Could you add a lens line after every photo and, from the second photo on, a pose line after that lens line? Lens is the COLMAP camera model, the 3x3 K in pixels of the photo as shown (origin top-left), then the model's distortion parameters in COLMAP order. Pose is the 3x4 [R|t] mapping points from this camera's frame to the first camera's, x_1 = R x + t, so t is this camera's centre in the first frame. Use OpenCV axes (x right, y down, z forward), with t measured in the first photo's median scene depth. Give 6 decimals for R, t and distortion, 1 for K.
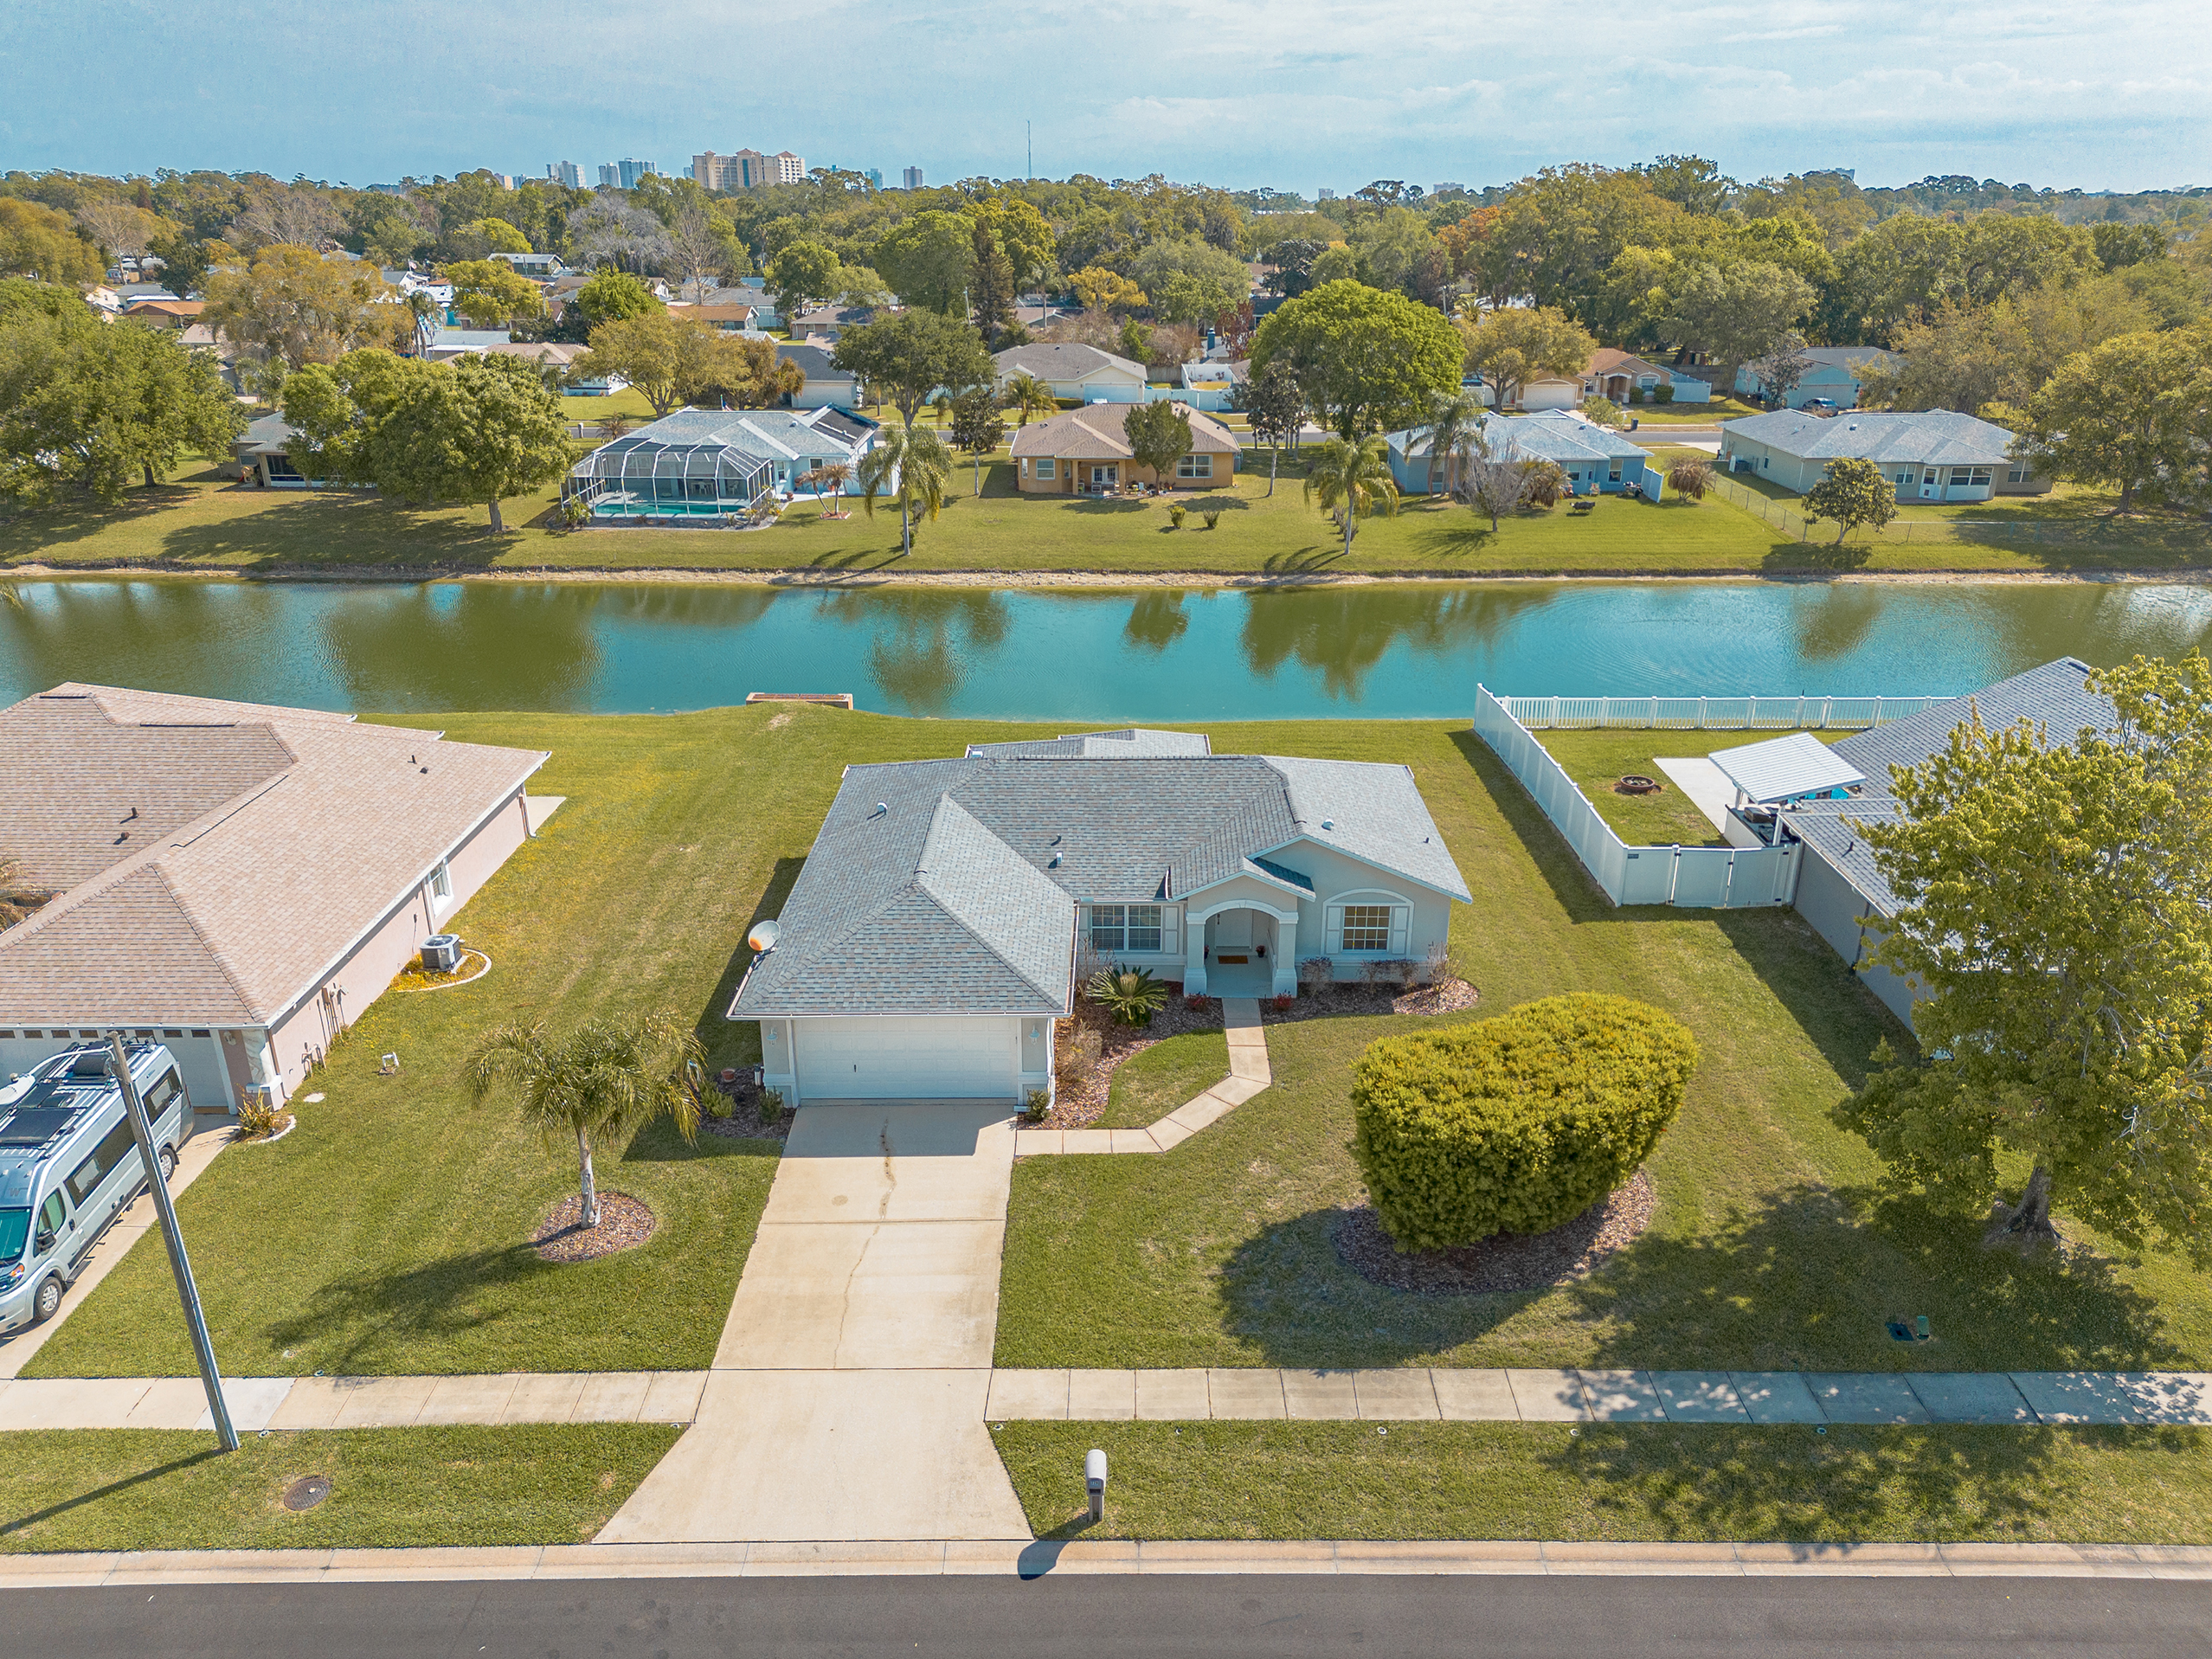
lens RADIAL K [[1543.5, 0, 1122.1], [0, 1543.5, 837.9], [0, 0, 1]] dist [0.080000, -0.088798]
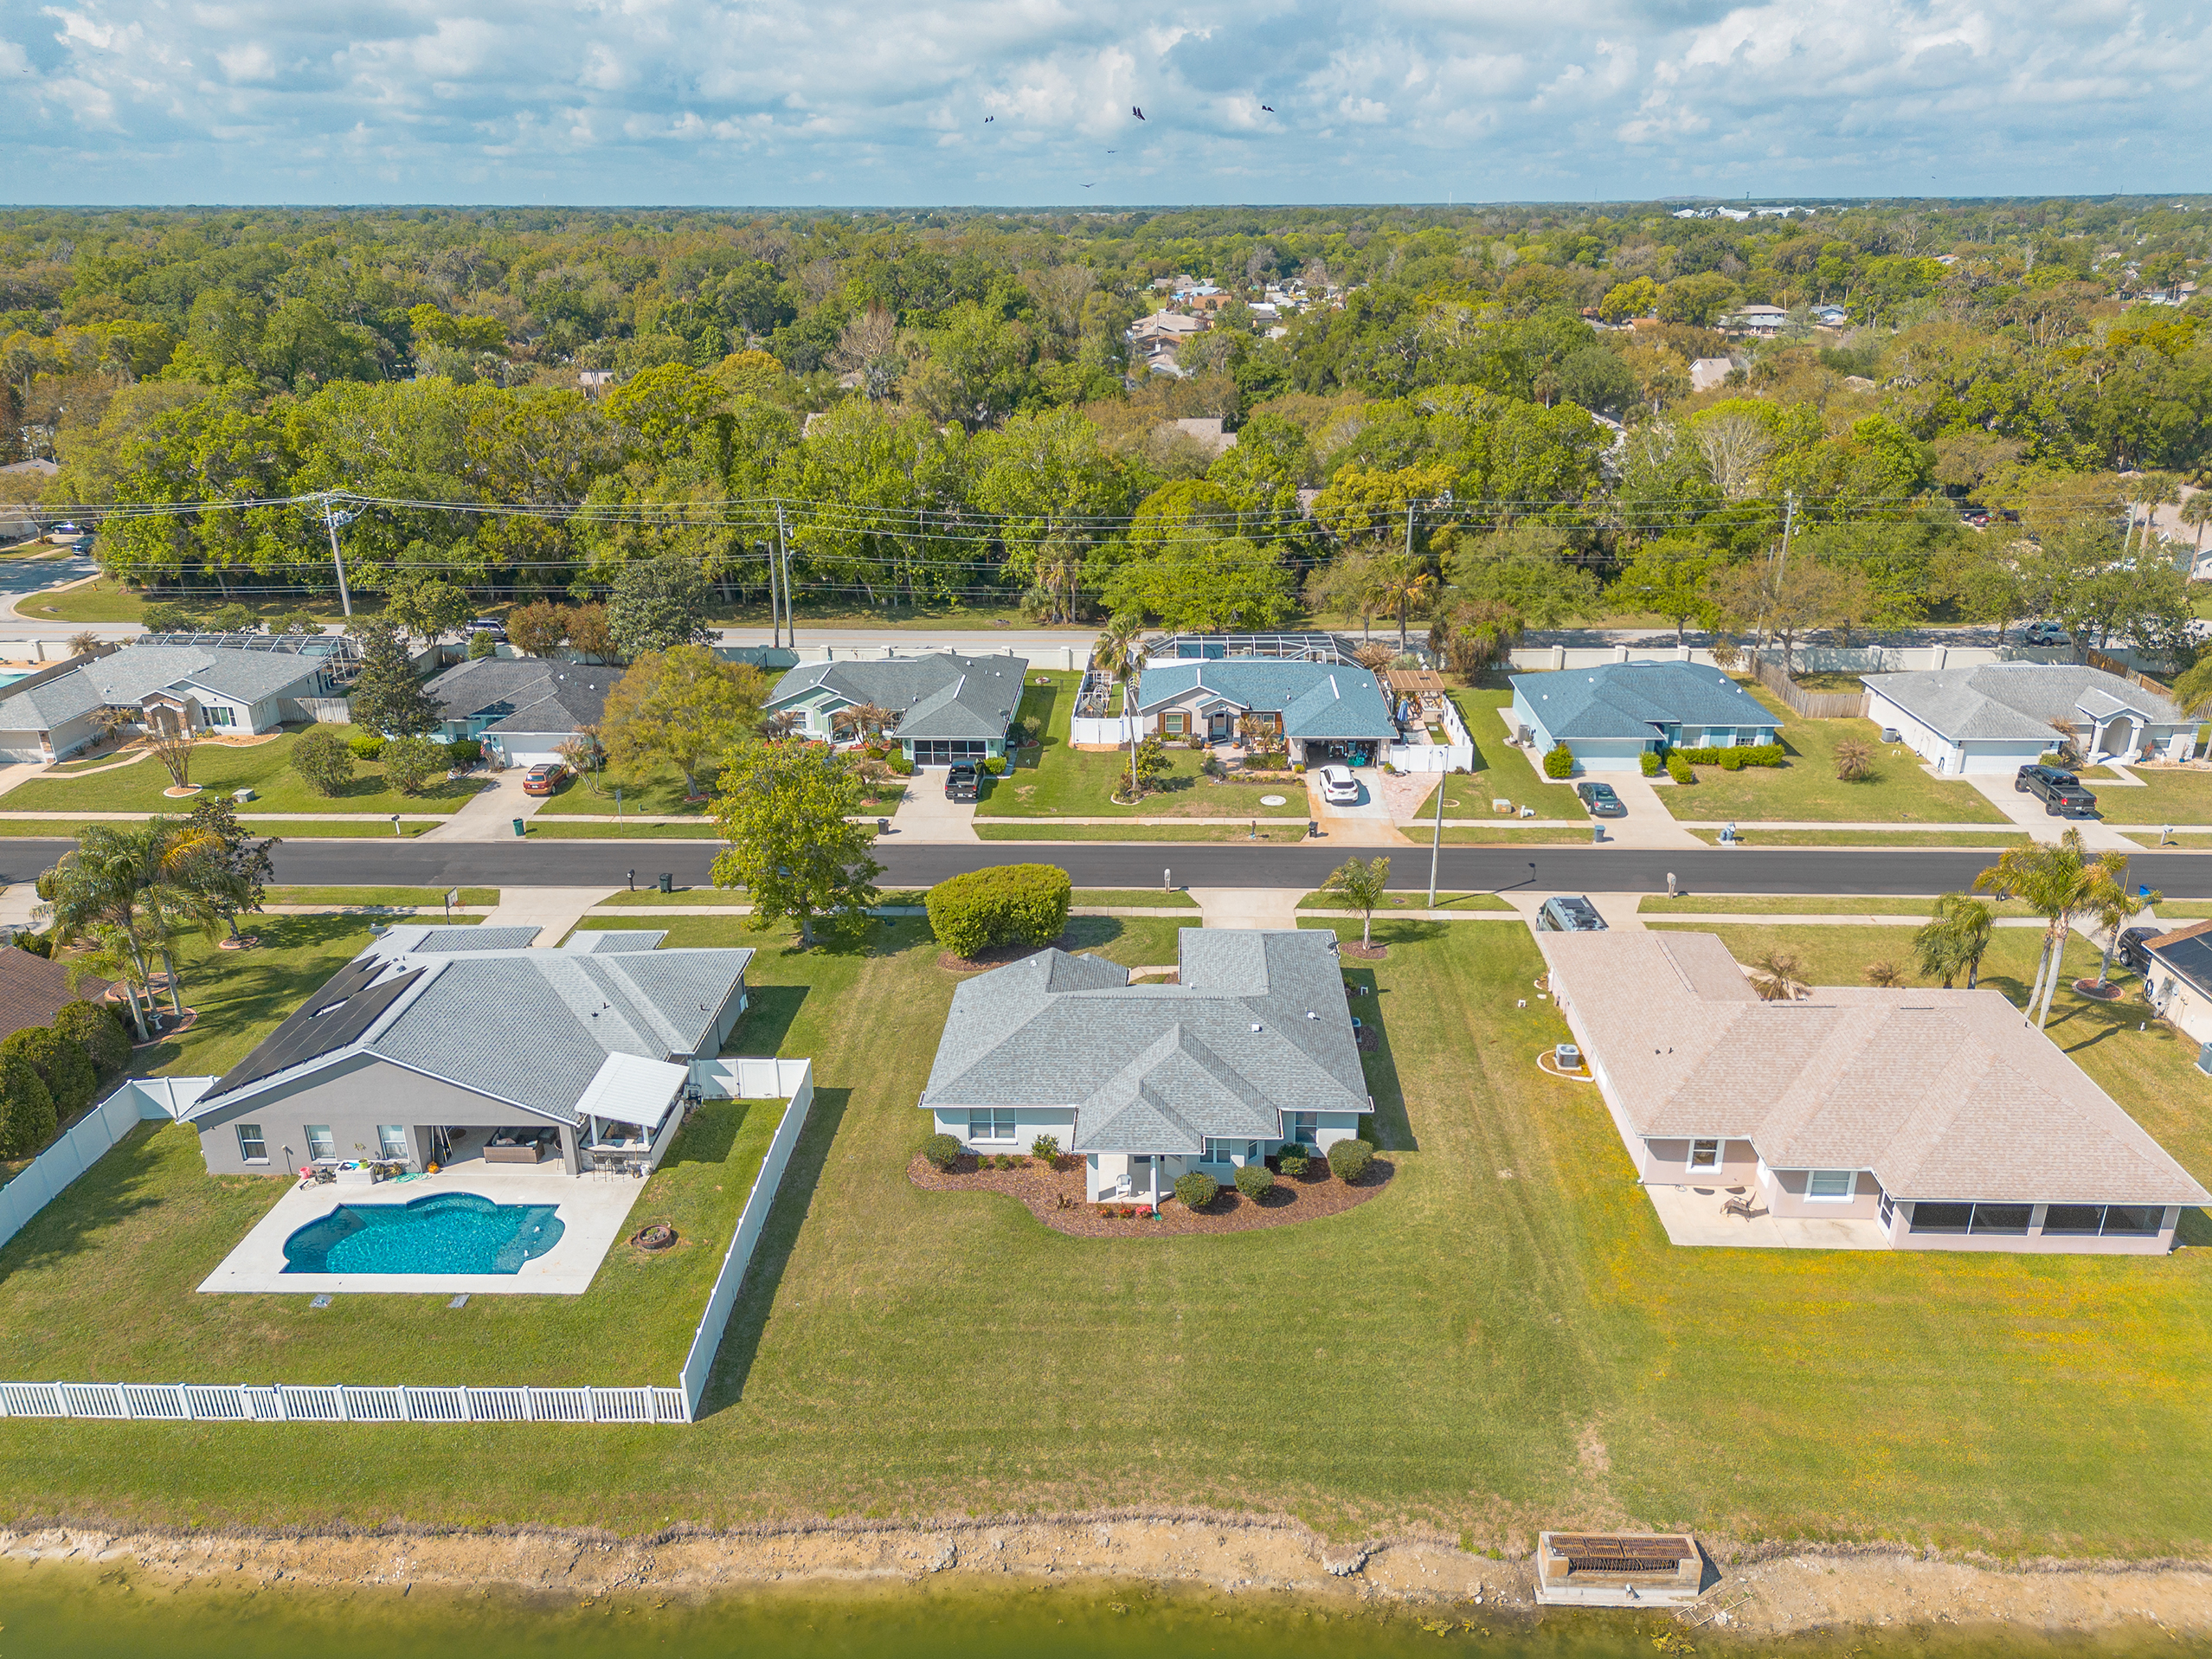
lens RADIAL K [[1553.9, 0, 1116.4], [0, 1553.9, 842.5], [0, 0, 1]] dist [0.093466, -0.095703]
pose [[-0.999164, -0.017878, 0.036773, -0.022659], [0.012870, 0.716130, 0.697848, -1.592102], [-0.038810, 0.697738, -0.715301, 2.589266]]
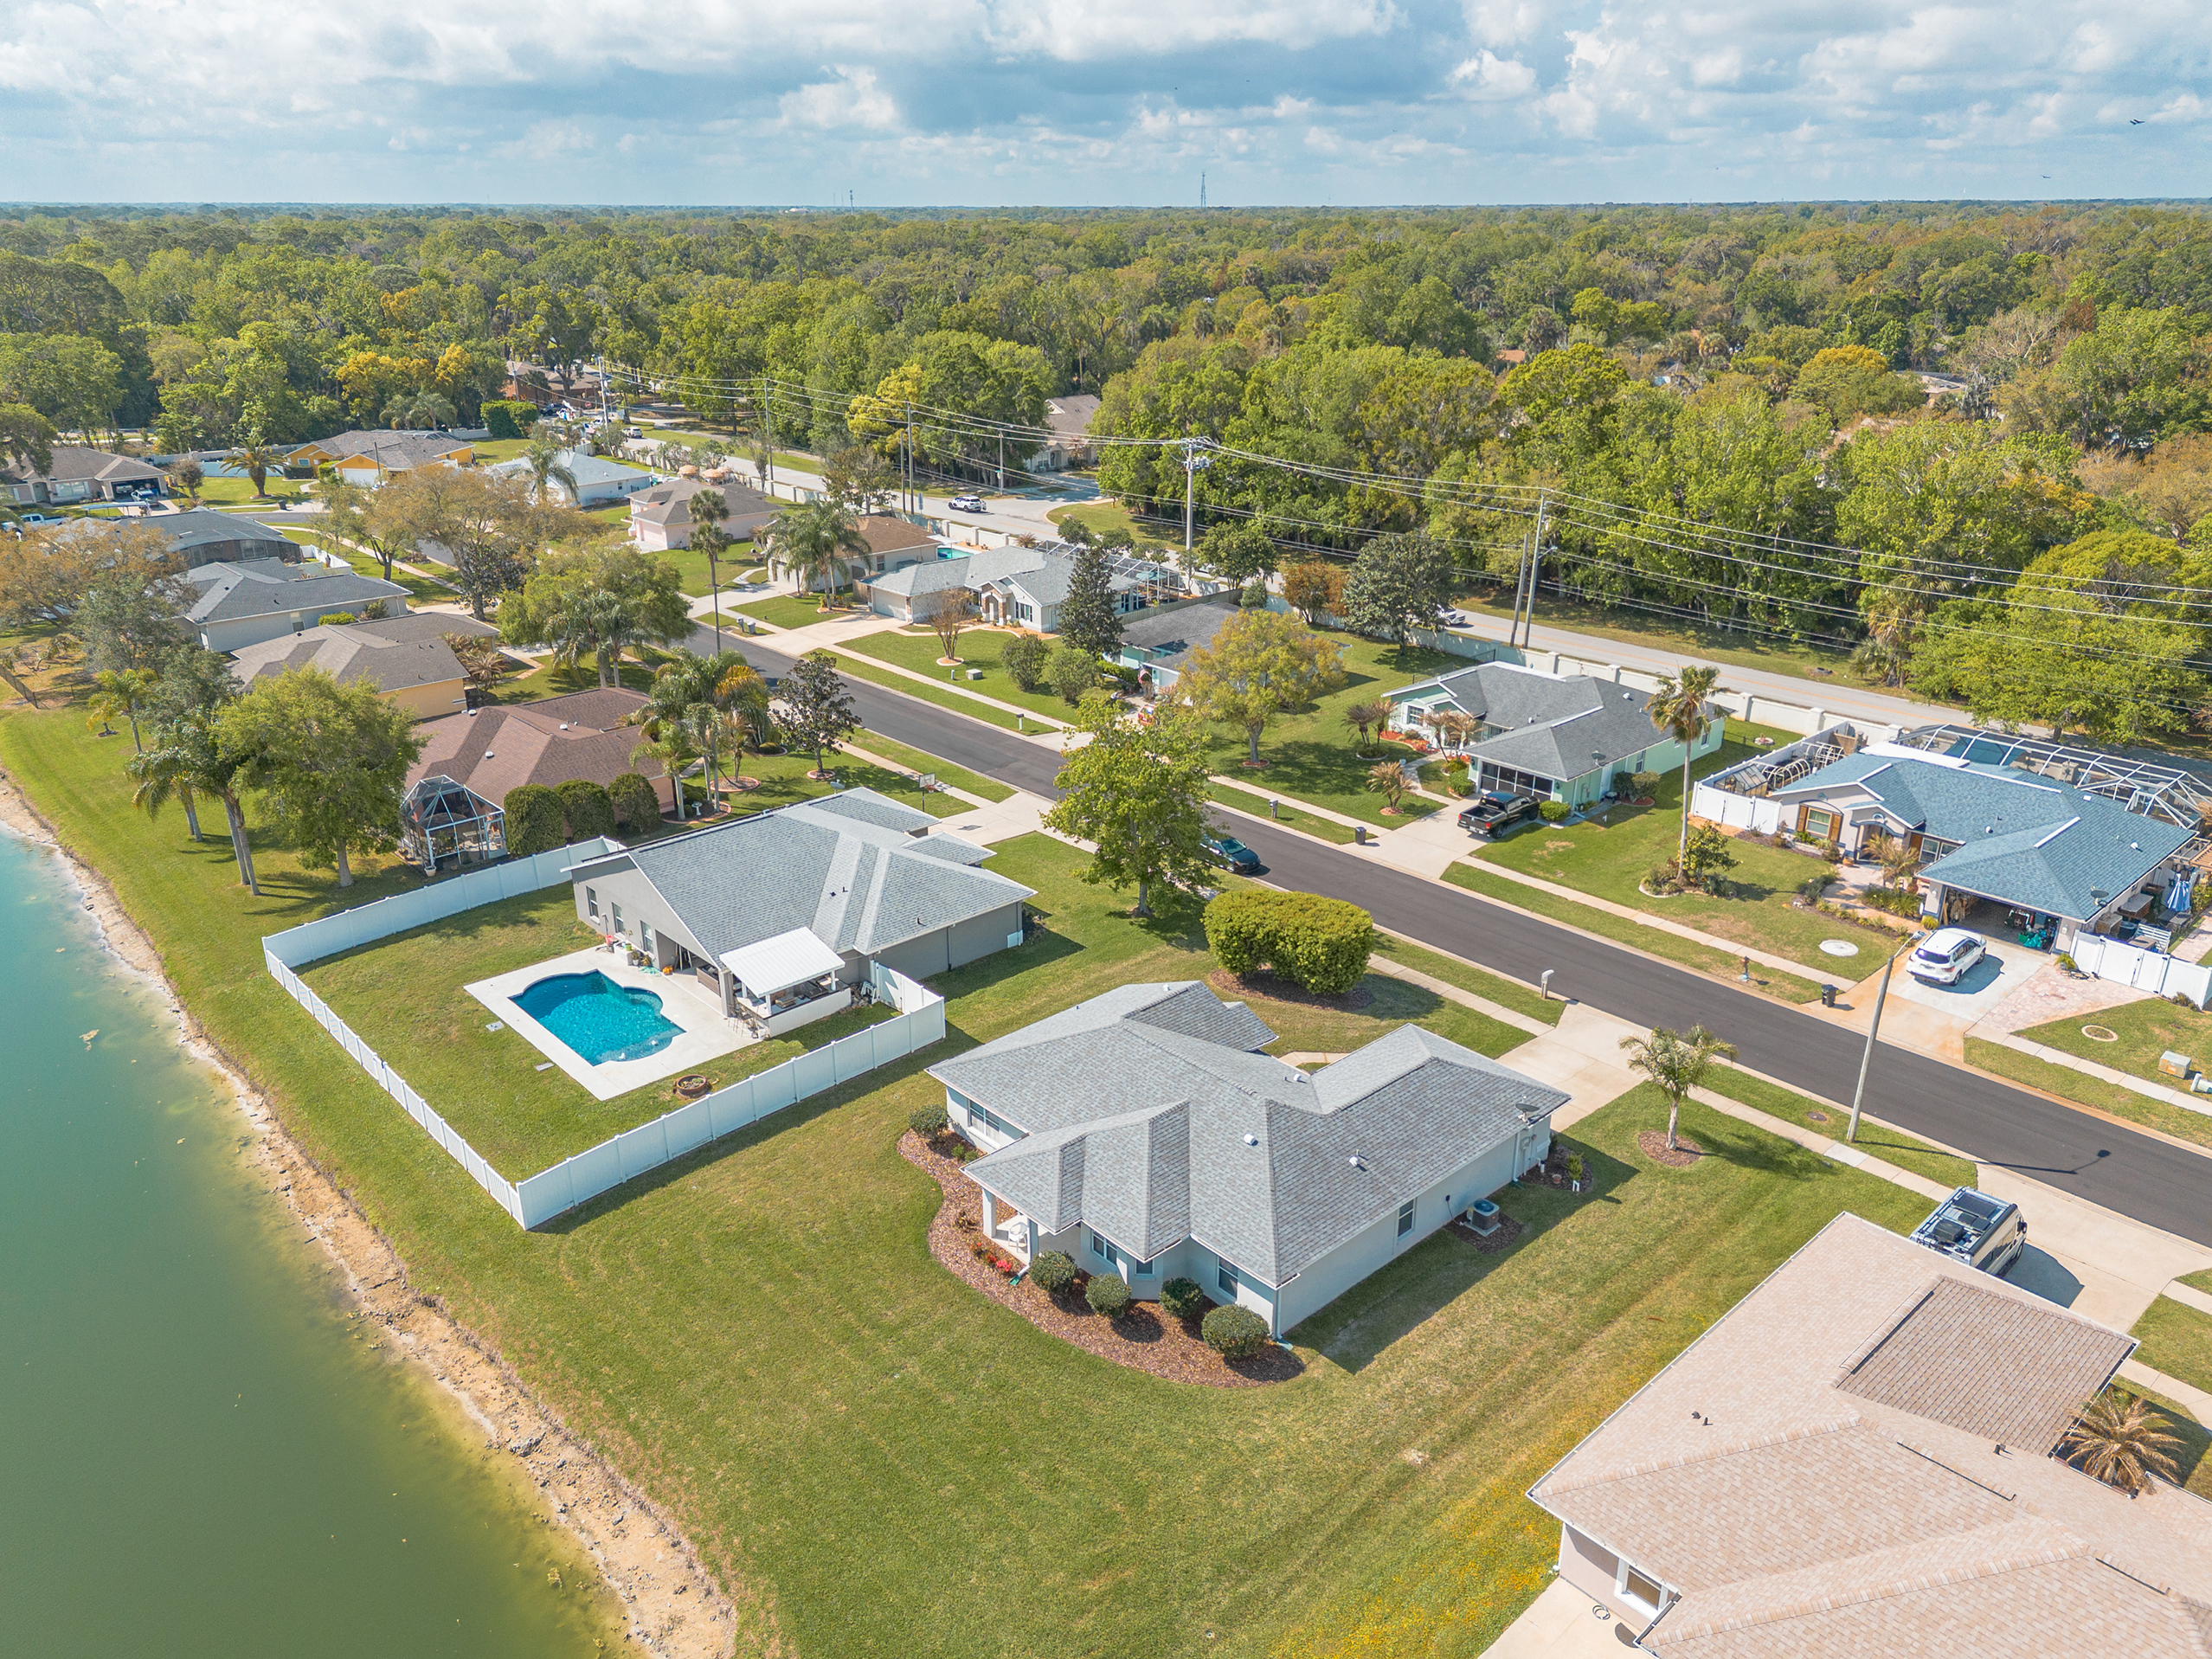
lens RADIAL K [[1553.9, 0, 1116.4], [0, 1553.9, 842.5], [0, 0, 1]] dist [0.093466, -0.095703]
pose [[-0.673511, -0.283148, 0.682796, -1.033827], [0.275616, 0.760911, 0.587409, -1.270806], [-0.685871, 0.583816, -0.434442, 1.963840]]
